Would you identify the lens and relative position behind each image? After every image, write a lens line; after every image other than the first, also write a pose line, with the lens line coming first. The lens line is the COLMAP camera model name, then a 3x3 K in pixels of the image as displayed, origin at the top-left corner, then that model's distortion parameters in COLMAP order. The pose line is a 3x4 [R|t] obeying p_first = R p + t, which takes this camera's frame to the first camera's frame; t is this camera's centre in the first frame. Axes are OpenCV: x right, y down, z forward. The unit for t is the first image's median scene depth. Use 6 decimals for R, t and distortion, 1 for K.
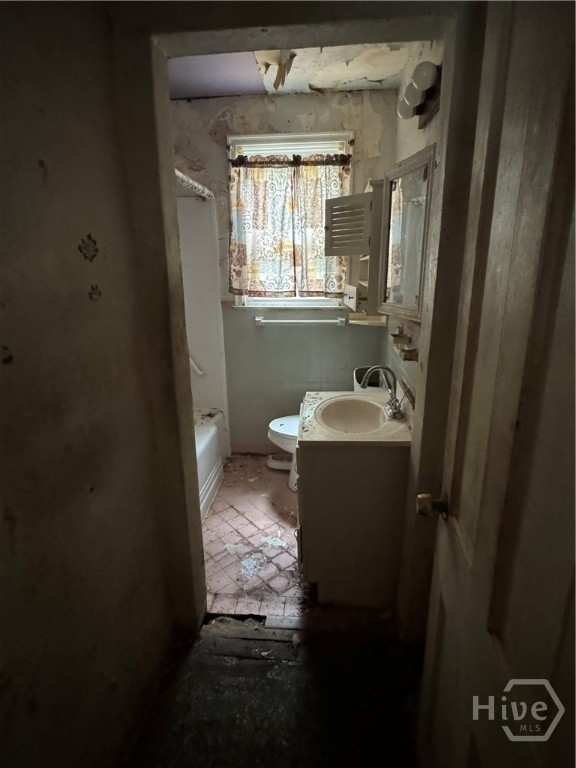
lens RADIAL K [[397.7, 0, 288.1], [0, 397.7, 383.1], [0, 0, 1]] dist [-0.002693, -0.000574]
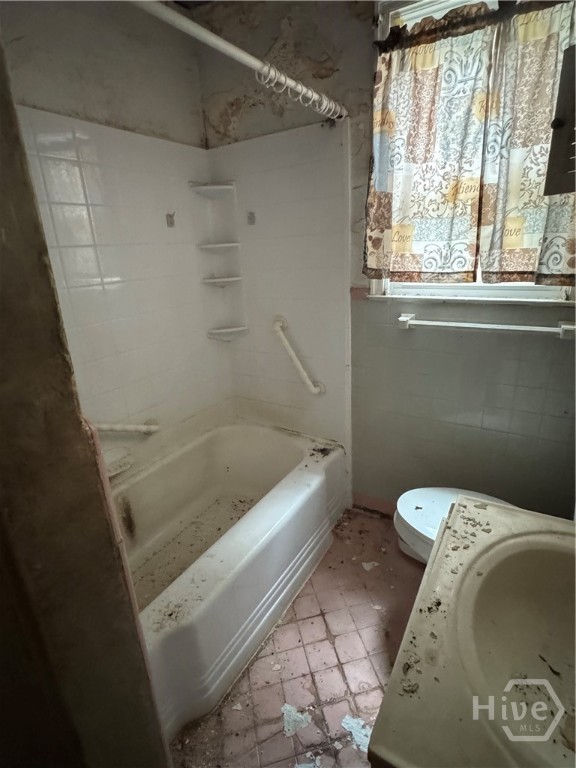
lens RADIAL K [[397.7, 0, 290.1], [0, 397.7, 383.1], [0, 0, 1]] dist [-0.002693, -0.000574]
pose [[0.895805, 0.113421, -0.429731, 0.043446], [-0.083897, 0.992660, 0.087109, -0.106685], [0.436457, -0.041979, 0.898745, 0.393809]]
